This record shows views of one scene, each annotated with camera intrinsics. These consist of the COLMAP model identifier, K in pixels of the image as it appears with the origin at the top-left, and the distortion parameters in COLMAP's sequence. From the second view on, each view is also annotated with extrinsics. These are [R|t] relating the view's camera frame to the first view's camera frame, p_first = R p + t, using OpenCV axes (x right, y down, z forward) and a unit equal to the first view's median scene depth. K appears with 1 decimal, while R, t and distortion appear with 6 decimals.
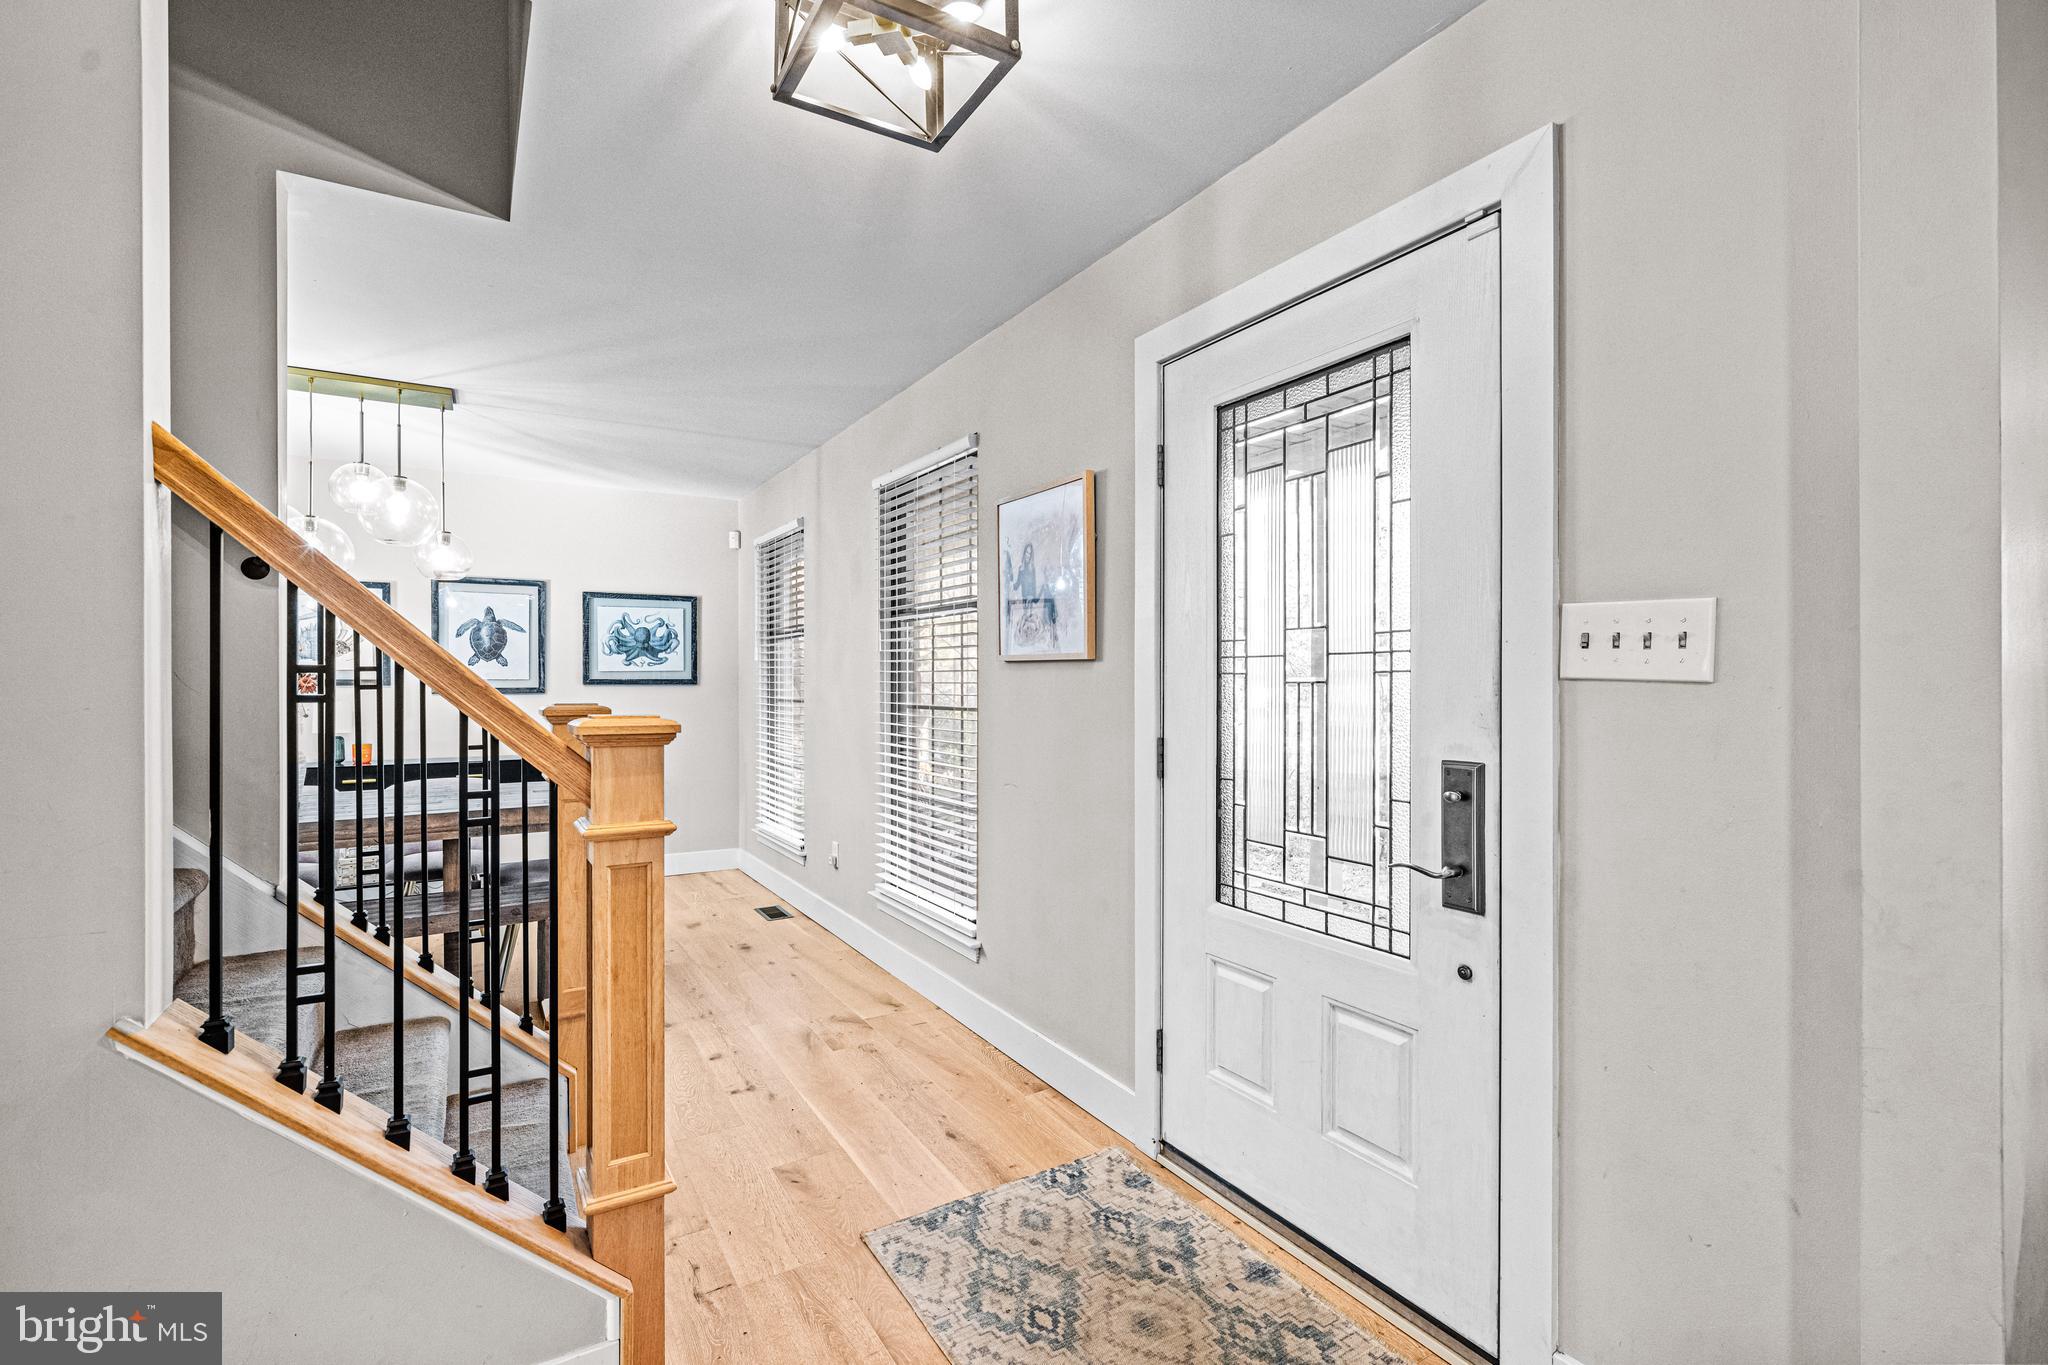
lens RADIAL K [[917.4, 0, 1042.0], [0, 917.4, 688.0], [0, 0, 1]] dist [-0.014901, -0.000692]
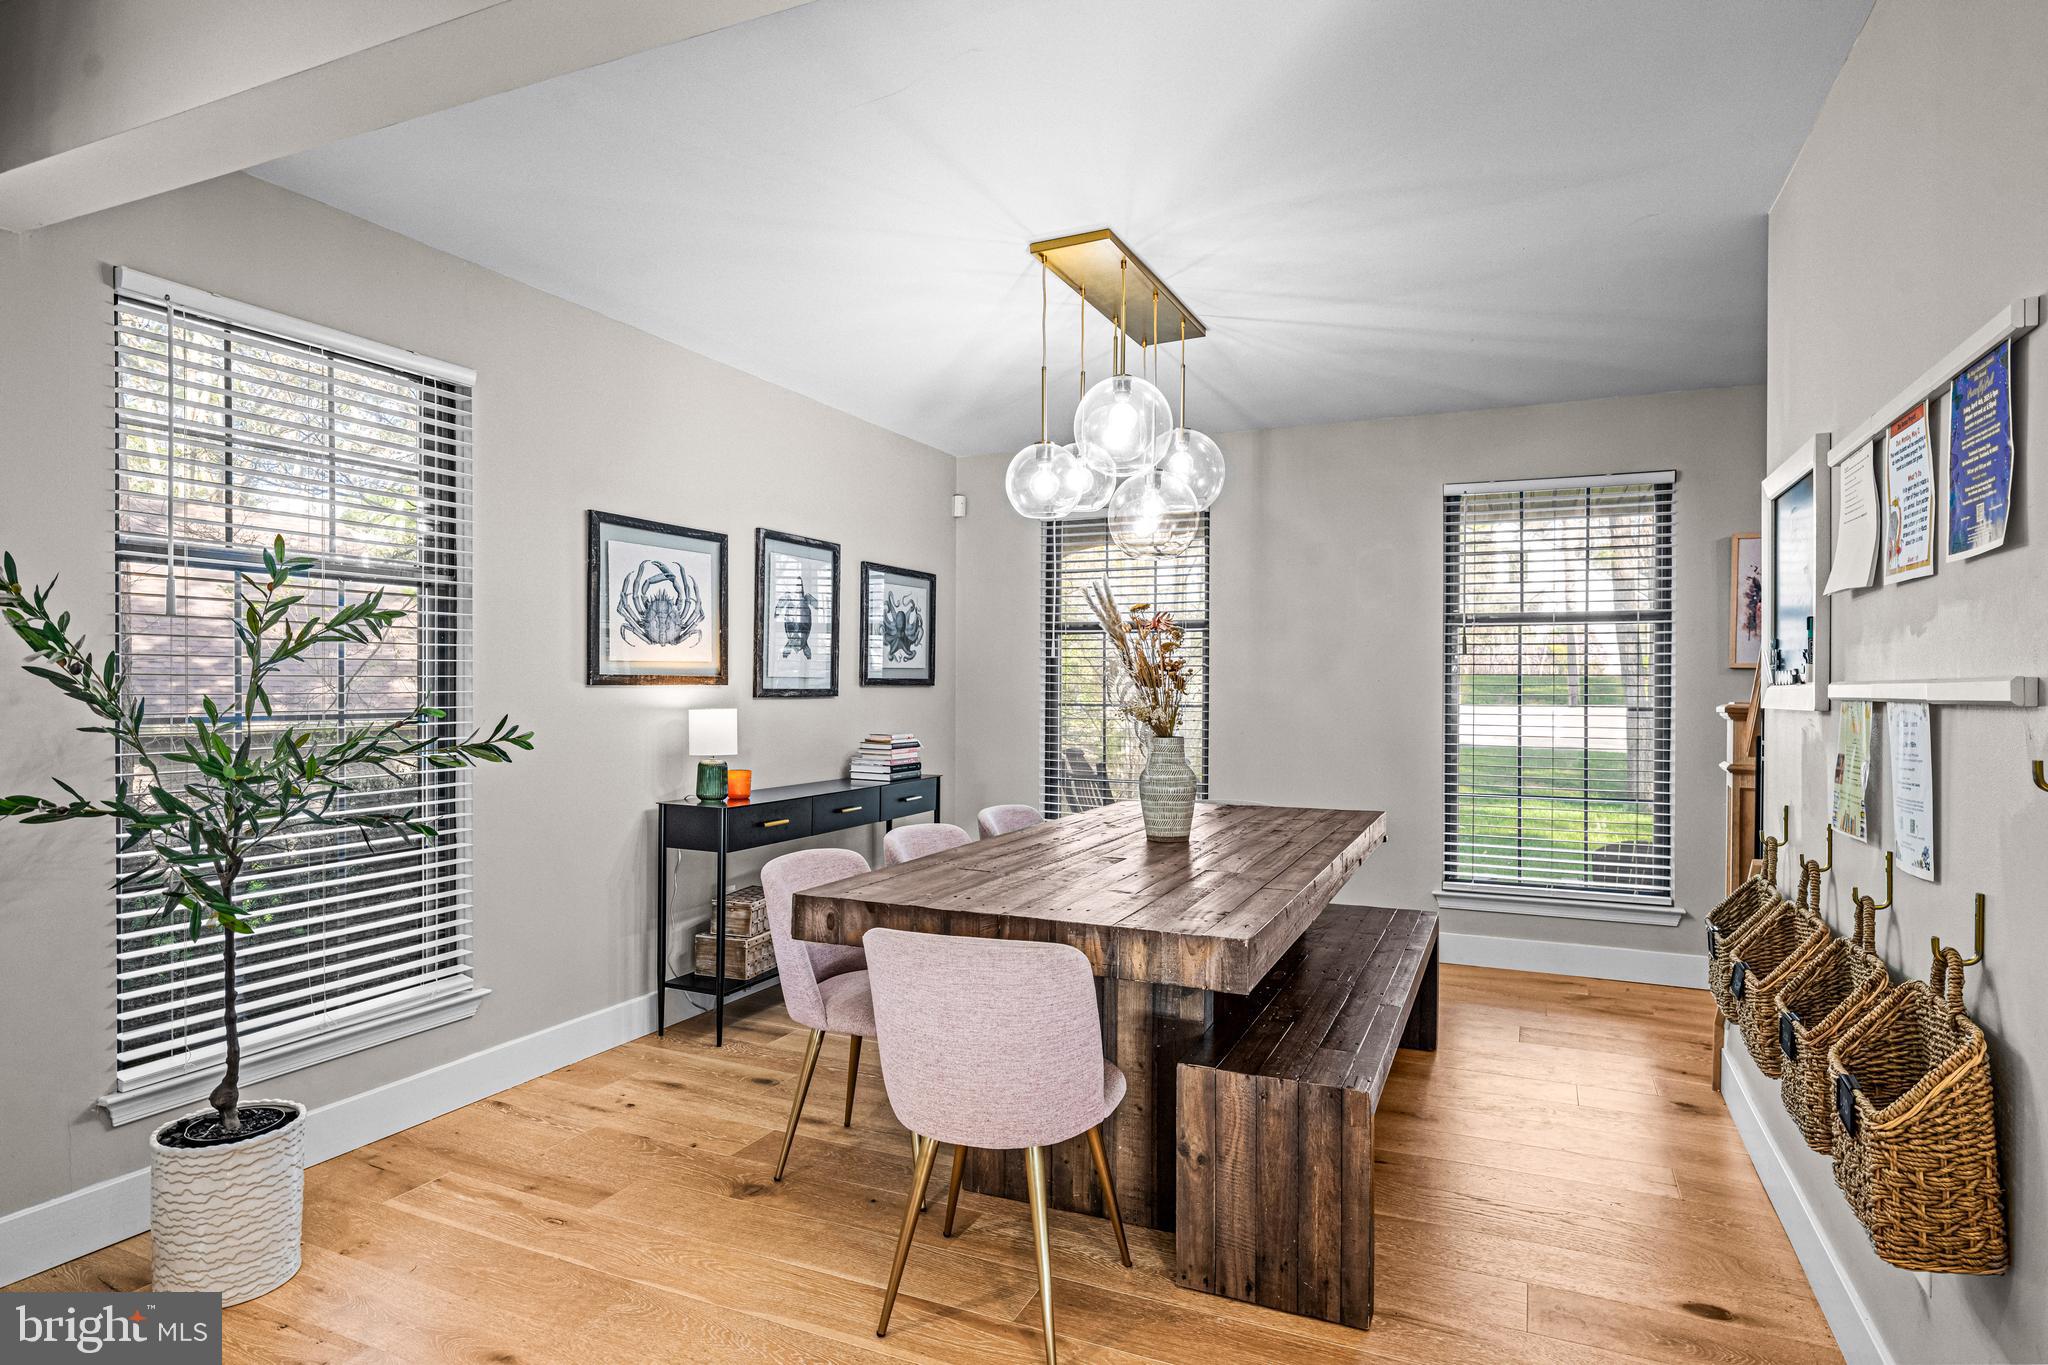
lens RADIAL K [[1098.8, 0, 1054.9], [0, 1098.8, 681.9], [0, 0, 1]] dist [0.013711, 0.001447]
pose [[0.821469, 0.005424, 0.570228, -0.928818], [0.000271, 0.999951, -0.009902, 0.002734], [-0.570253, 0.008289, 0.821427, 0.179288]]
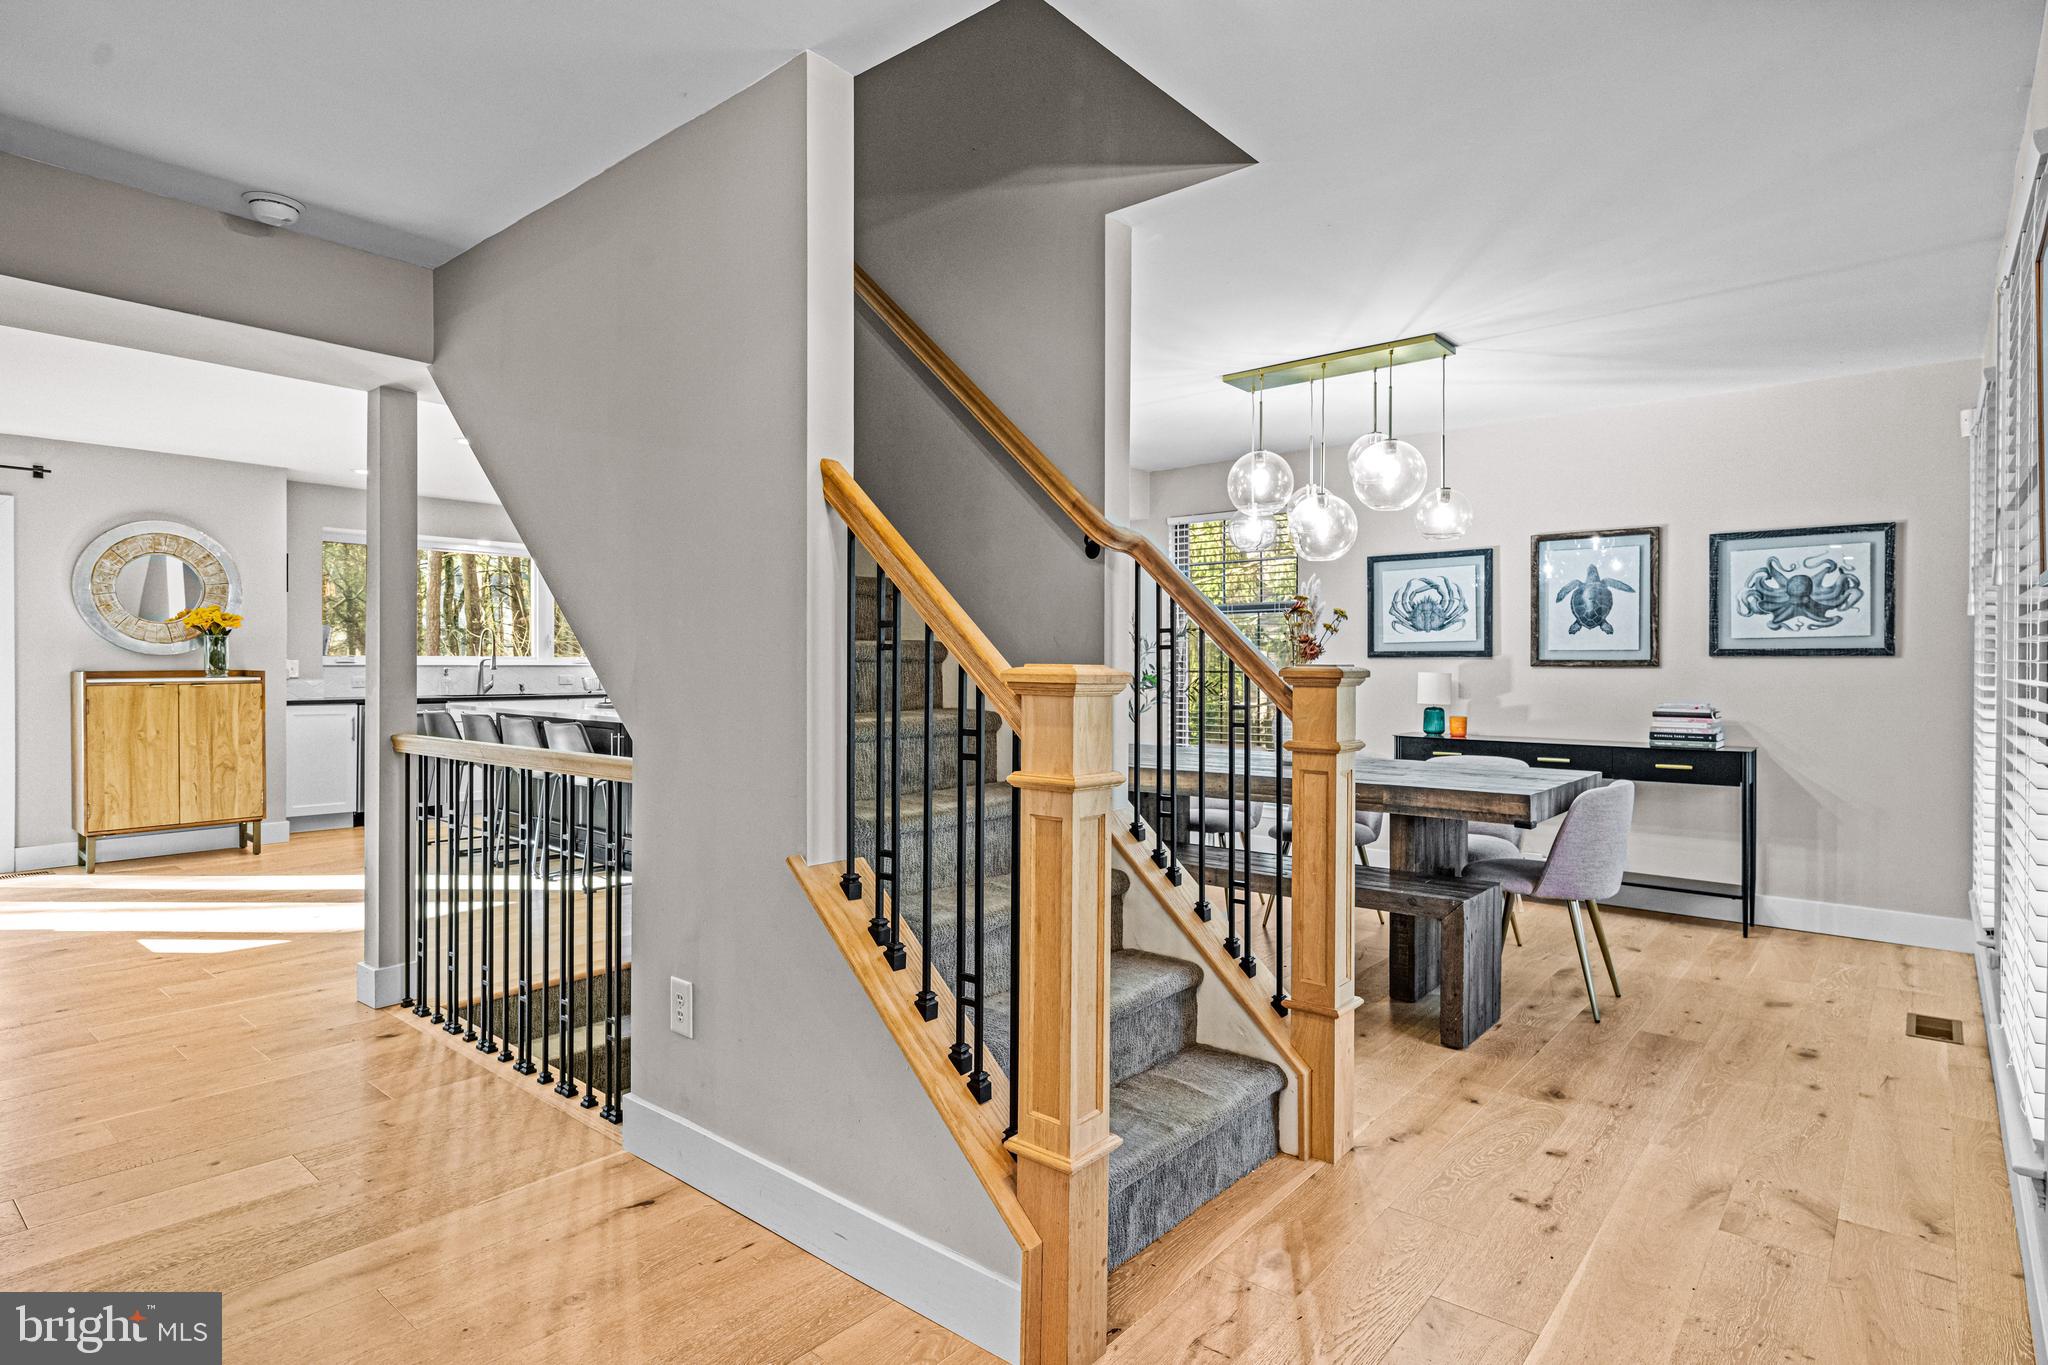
lens RADIAL K [[1098.8, 0, 1033.6], [0, 1098.8, 662.6], [0, 0, 1]] dist [0.013711, 0.001447]
pose [[0.320504, 0.001102, -0.947247, 0.198064], [-0.009133, 0.999956, -0.001926, 0.008916], [0.947203, 0.009268, 0.320500, 0.180241]]
